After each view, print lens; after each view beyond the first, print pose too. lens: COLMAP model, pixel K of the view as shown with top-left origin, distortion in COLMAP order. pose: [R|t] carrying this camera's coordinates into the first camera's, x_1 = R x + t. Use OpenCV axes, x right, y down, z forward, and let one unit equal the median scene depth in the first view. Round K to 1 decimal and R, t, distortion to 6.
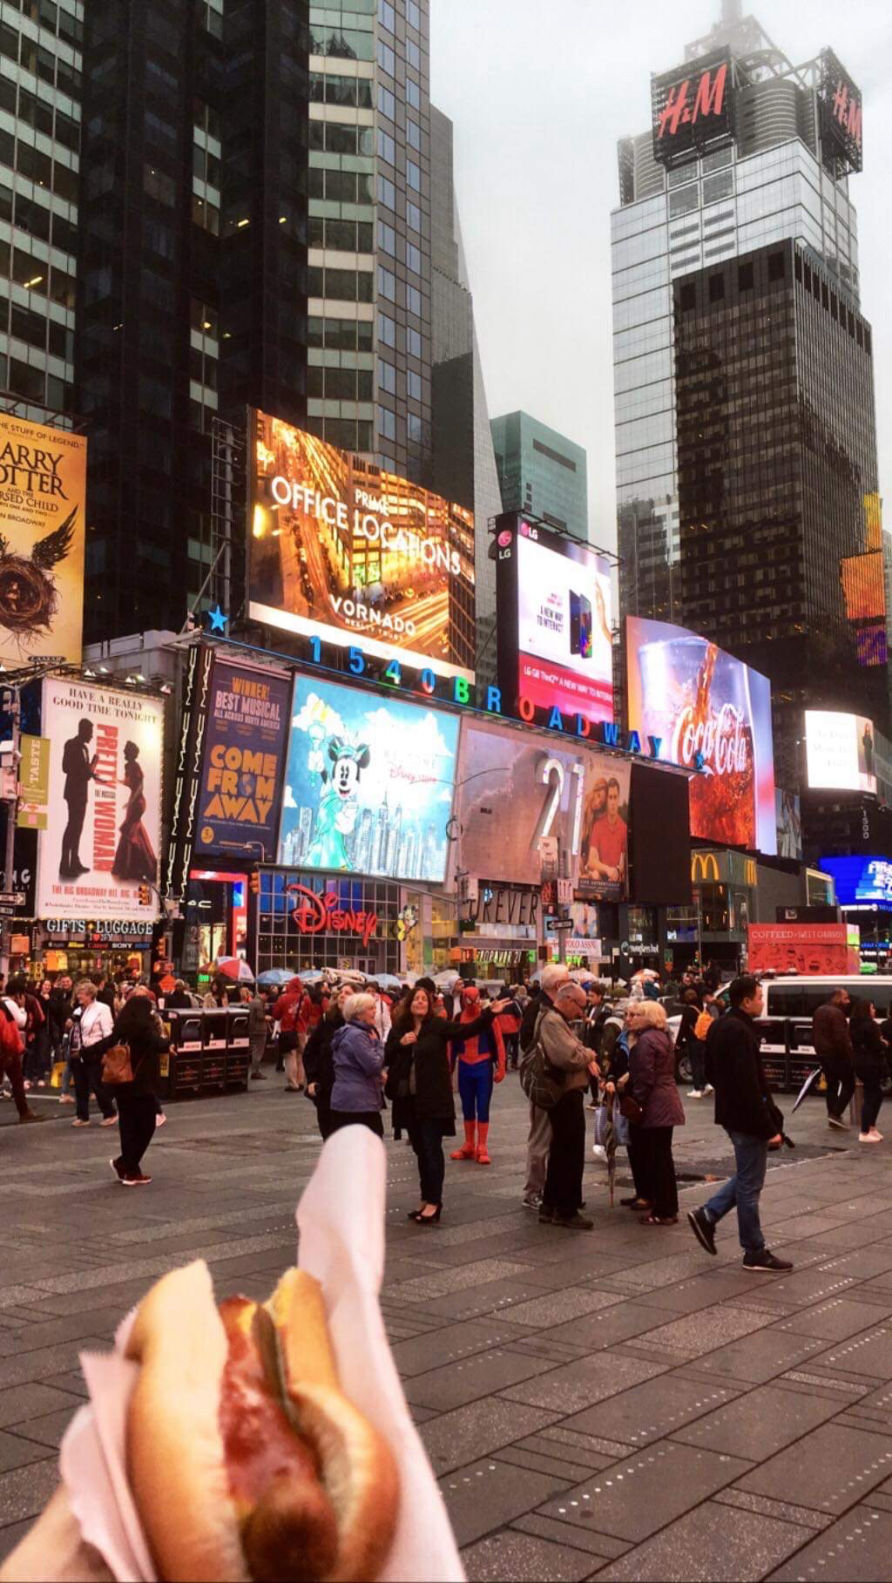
lens RADIAL K [[1321.4, 0, 446.0], [0, 1321.4, 791.5], [0, 0, 1]] dist [0.017466, -0.004684]
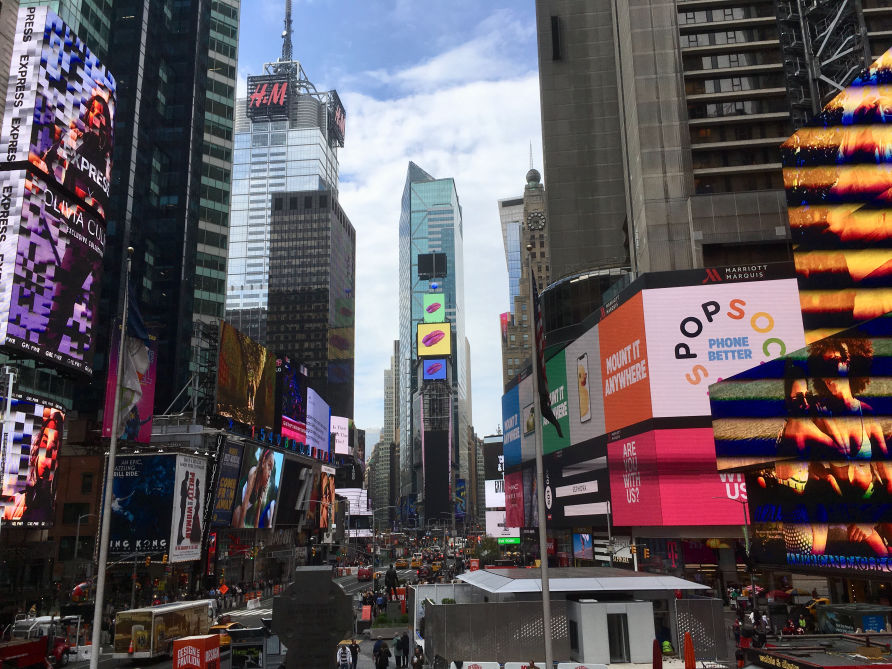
lens RADIAL K [[718.2, 0, 446.0], [0, 718.2, 334.5], [0, 0, 1]] dist [0.057396, 0.000642]
pose [[0.867692, 0.119849, 0.482439, -0.113462], [-0.056232, 0.987936, -0.144290, -0.028900], [-0.493912, 0.098070, 0.863964, -0.076724]]
